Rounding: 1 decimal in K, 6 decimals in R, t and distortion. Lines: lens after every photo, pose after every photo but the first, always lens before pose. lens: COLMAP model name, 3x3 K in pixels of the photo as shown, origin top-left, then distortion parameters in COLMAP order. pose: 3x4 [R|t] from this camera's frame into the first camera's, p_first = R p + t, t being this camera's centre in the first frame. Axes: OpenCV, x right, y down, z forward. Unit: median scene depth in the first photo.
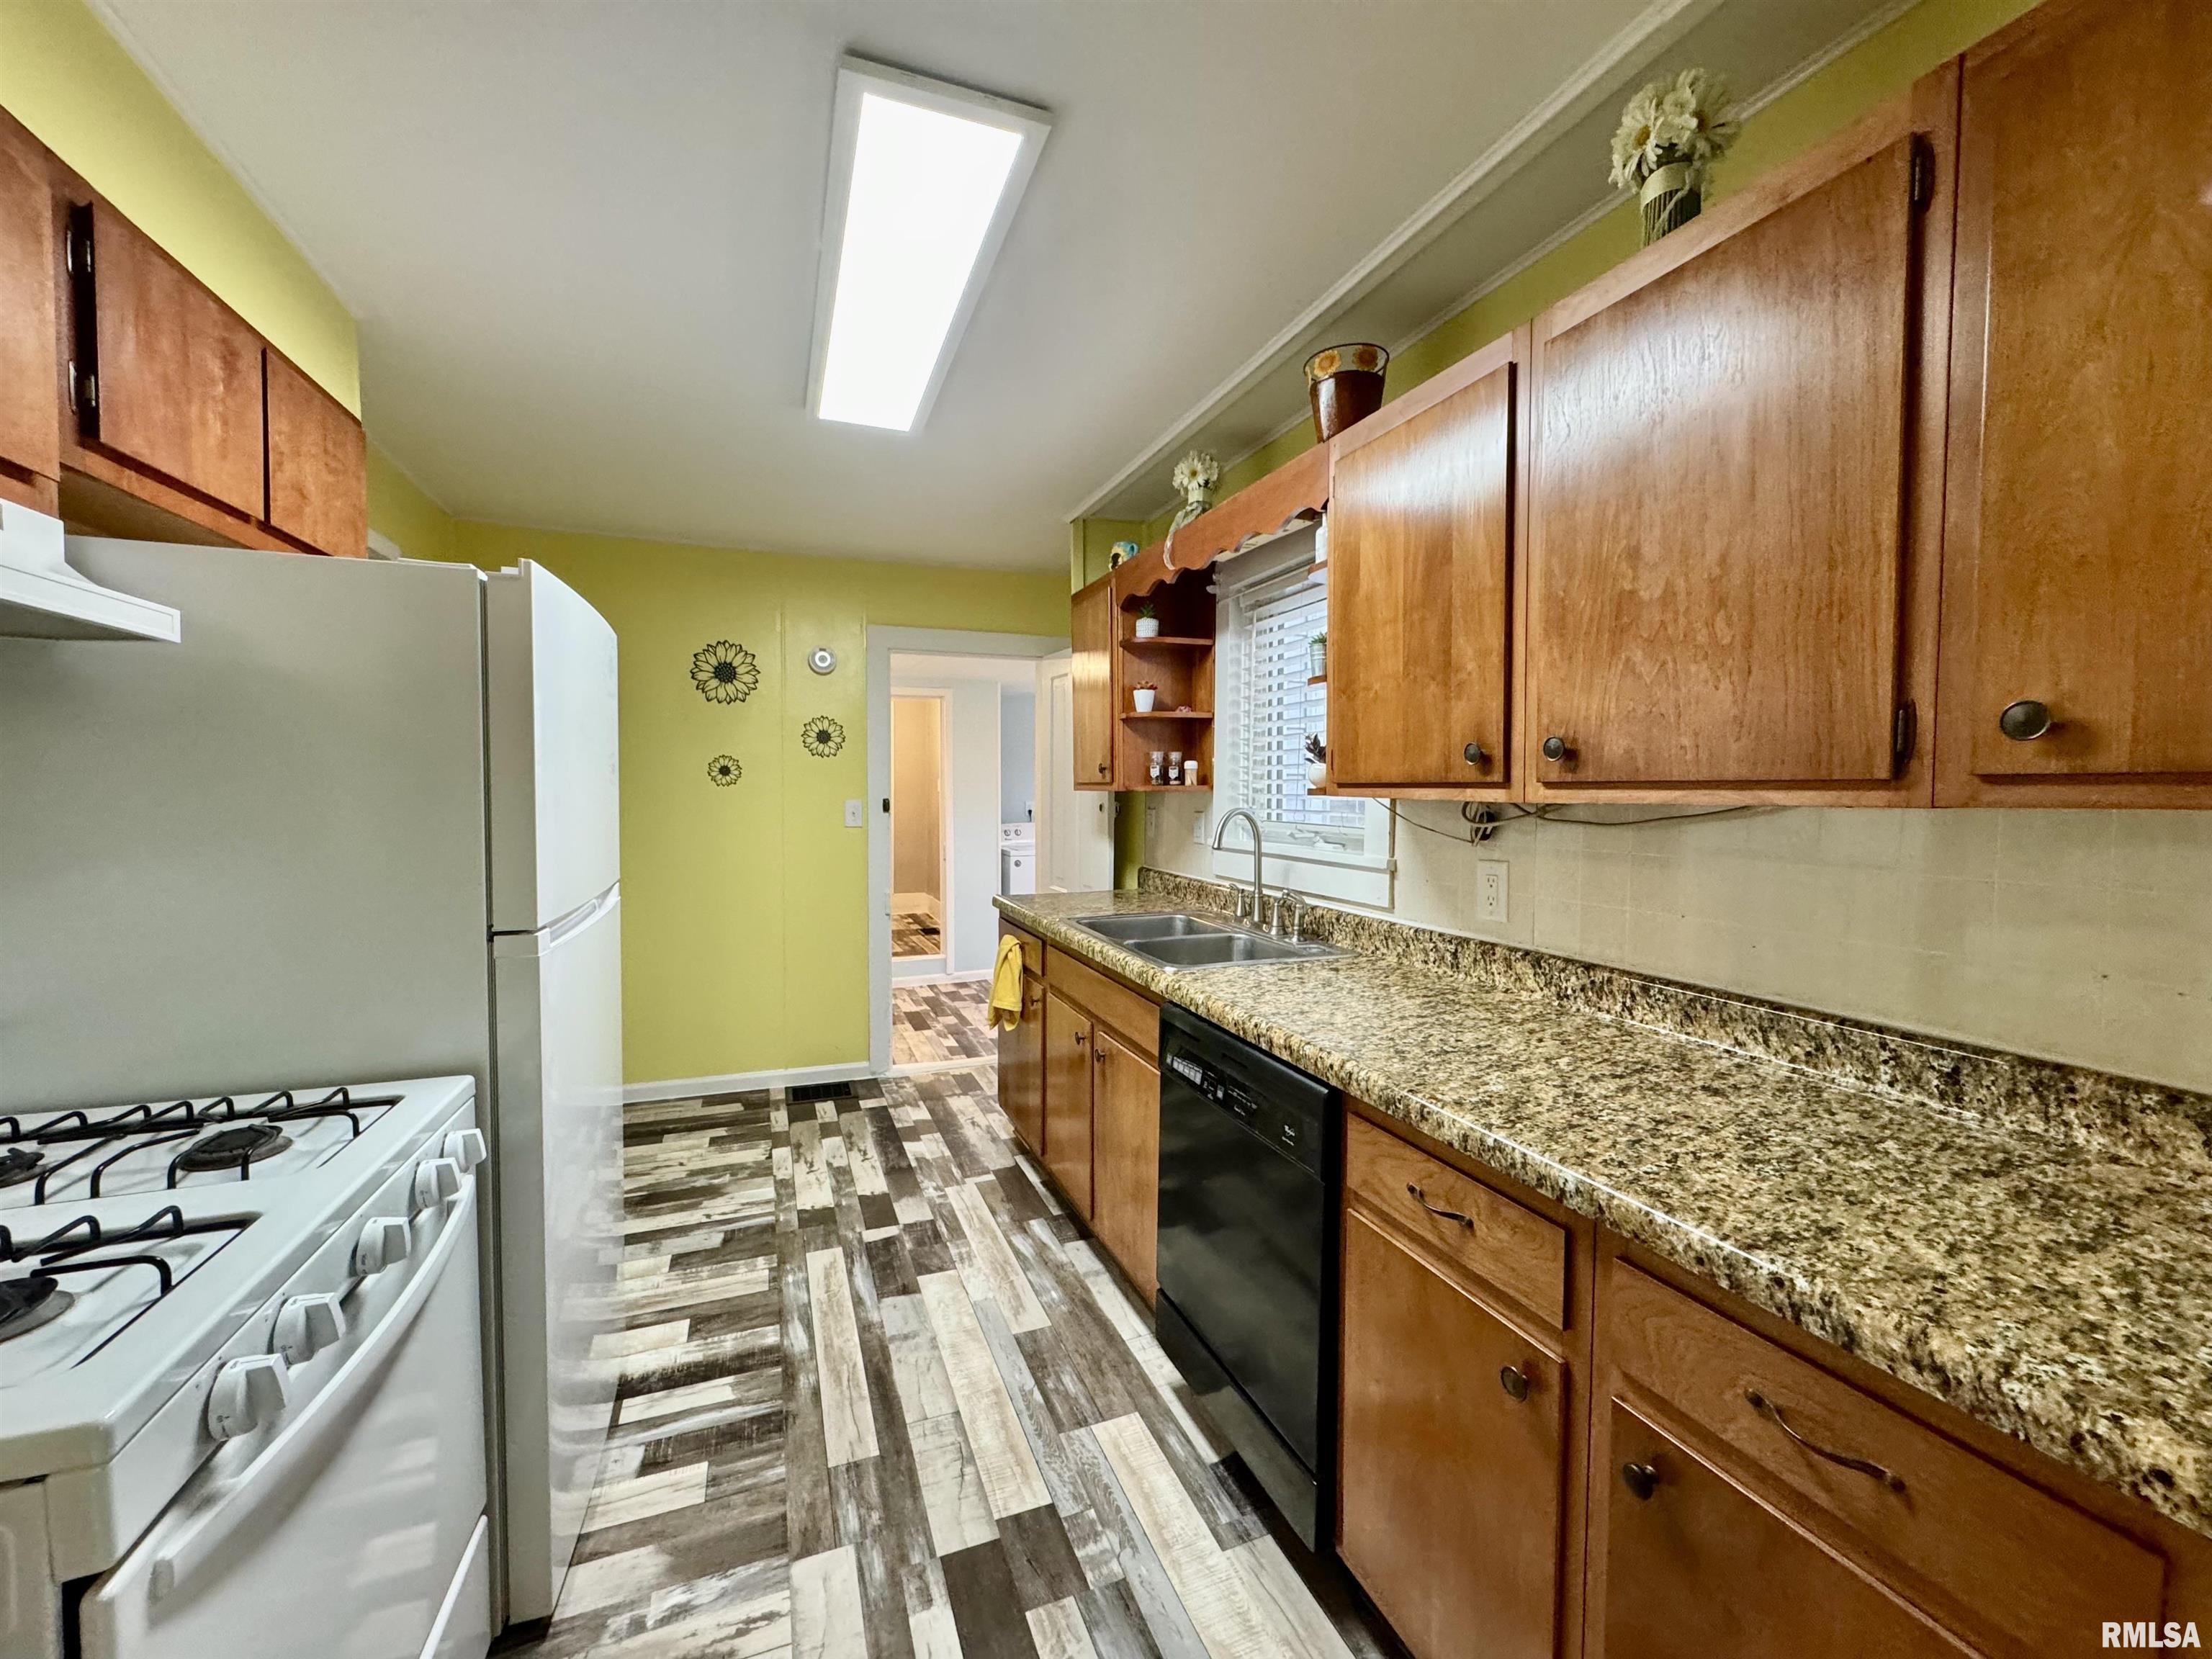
lens RADIAL K [[884.3, 0, 1106.0], [0, 884.3, 829.5], [0, 0, 1]] dist [-0.002325, 0.000401]
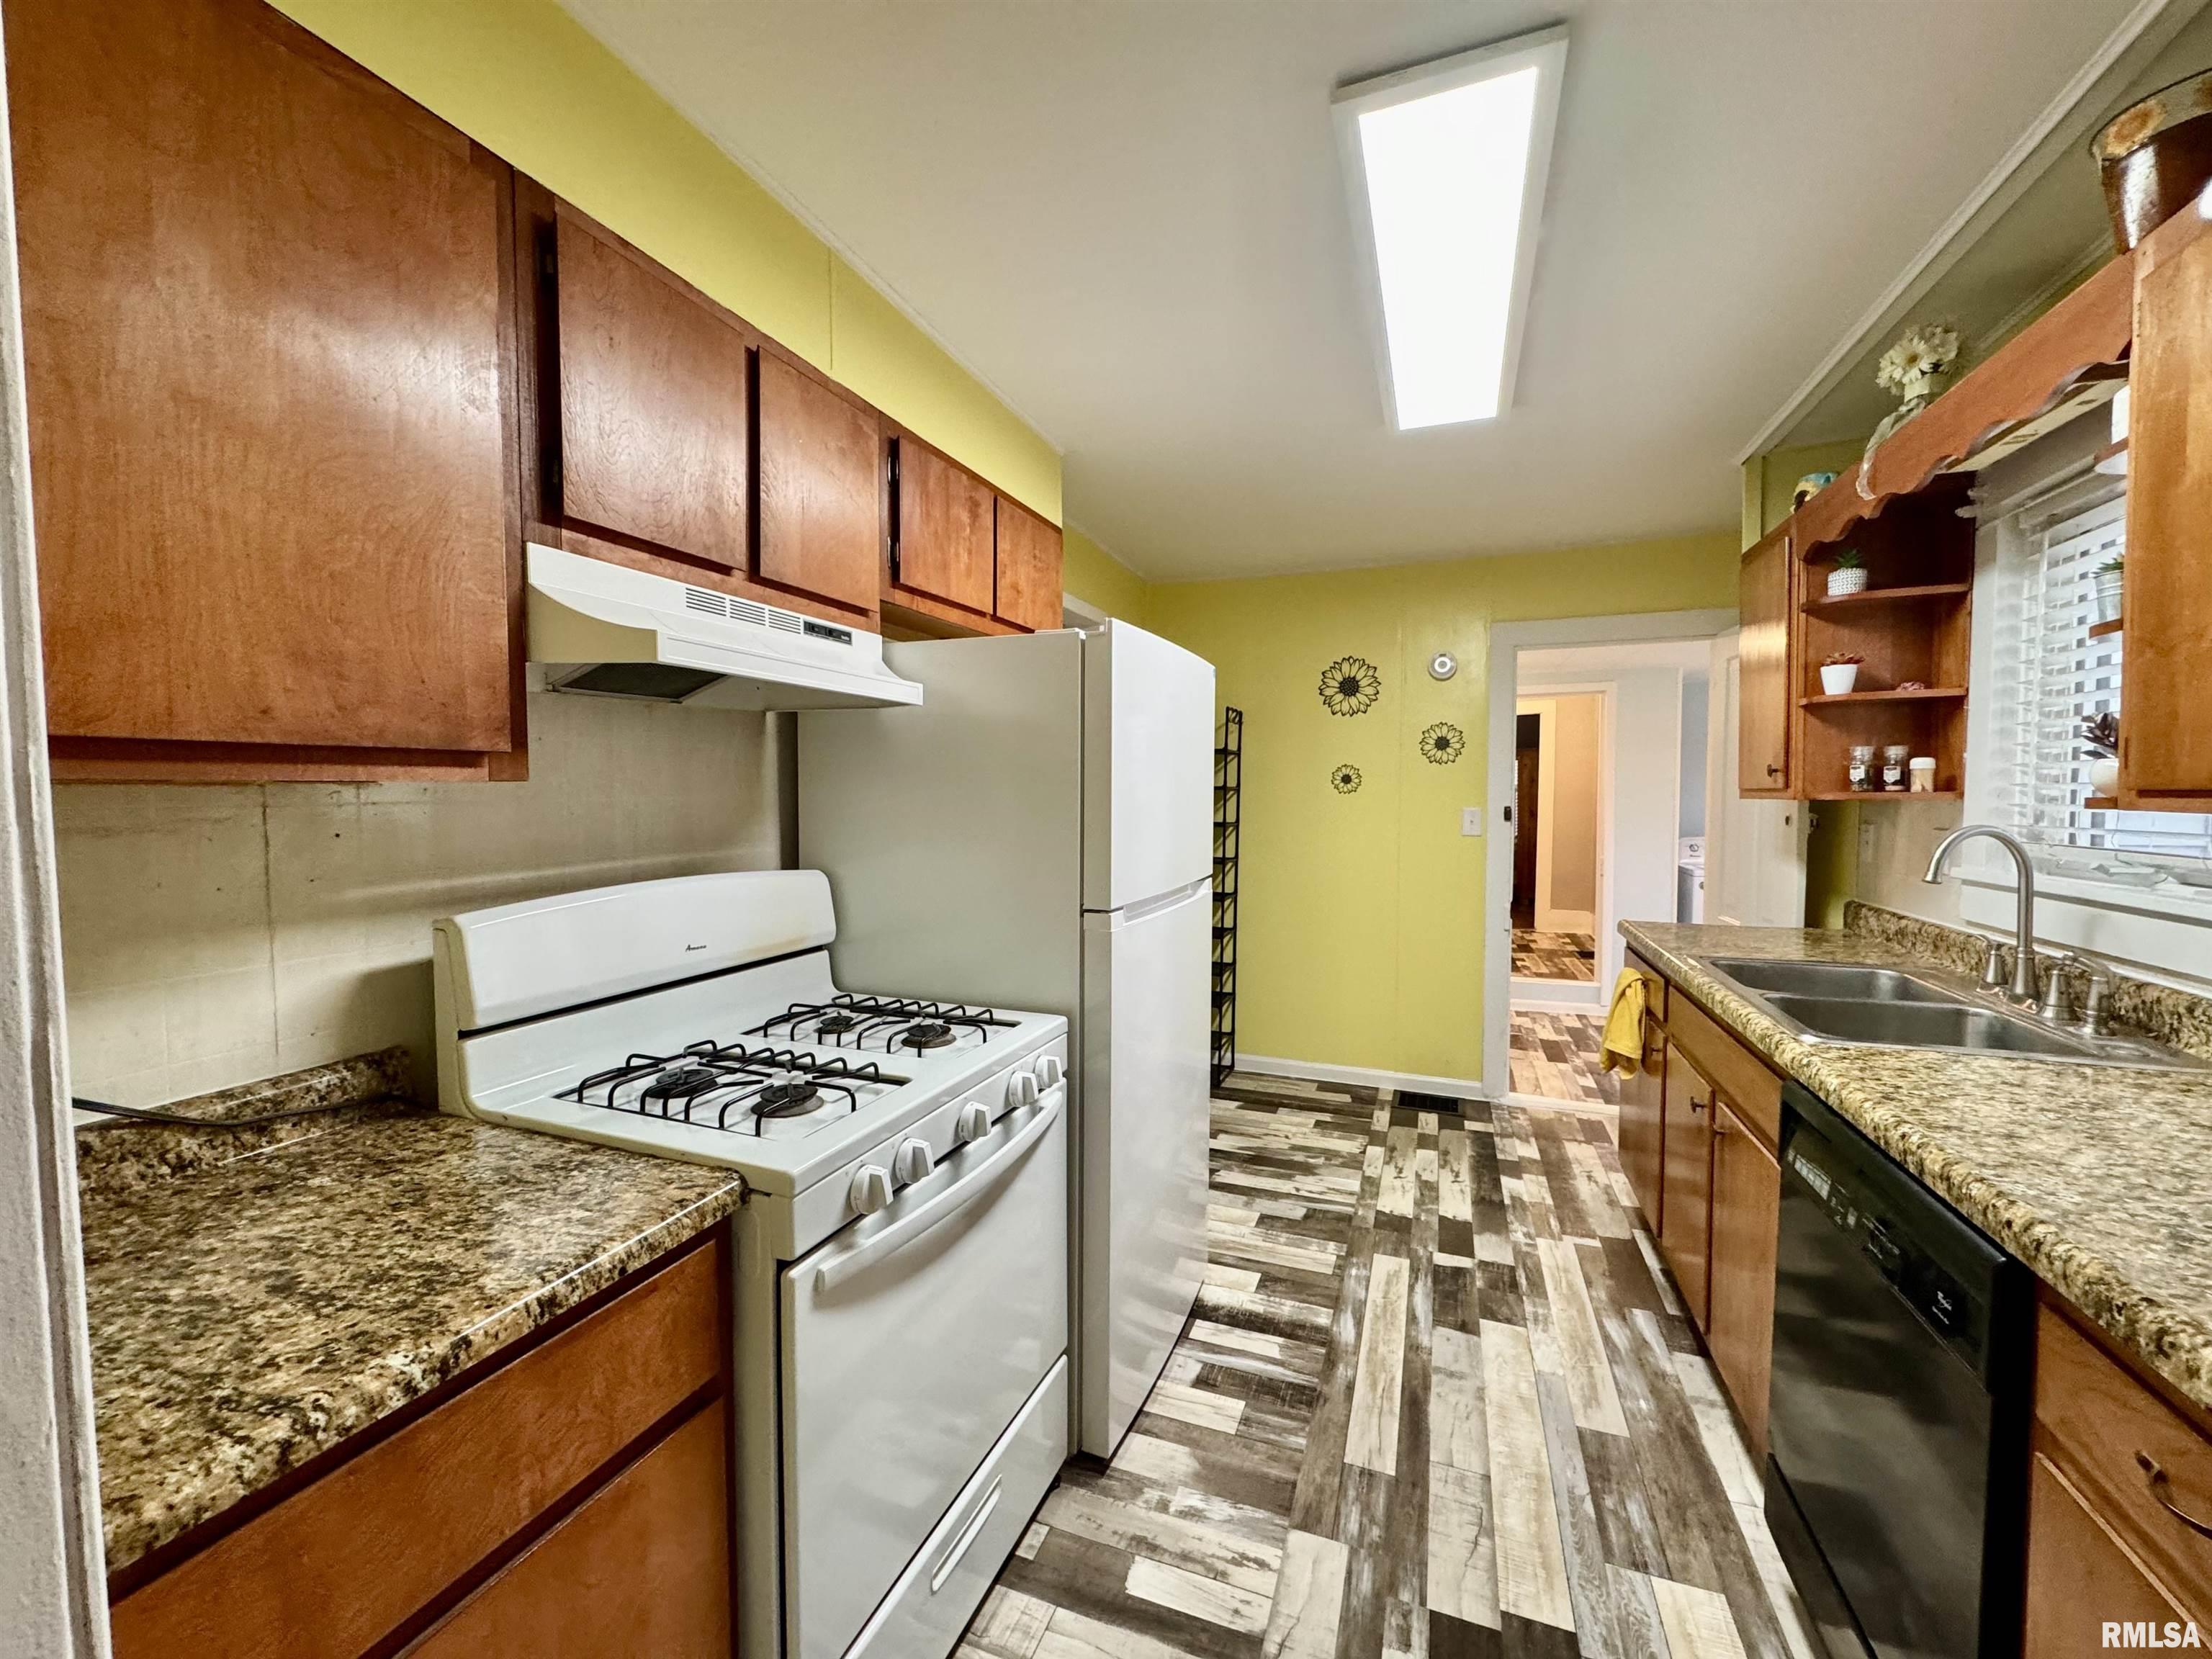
lens RADIAL K [[884.1, 0, 1106.0], [0, 884.1, 829.5], [0, 0, 1]] dist [0.000343, 0.000137]
pose [[0.739824, 0.024985, -0.672336, 0.116916], [-0.029172, 0.999562, 0.005044, -0.005003], [0.672168, 0.015882, 0.740229, 0.034930]]
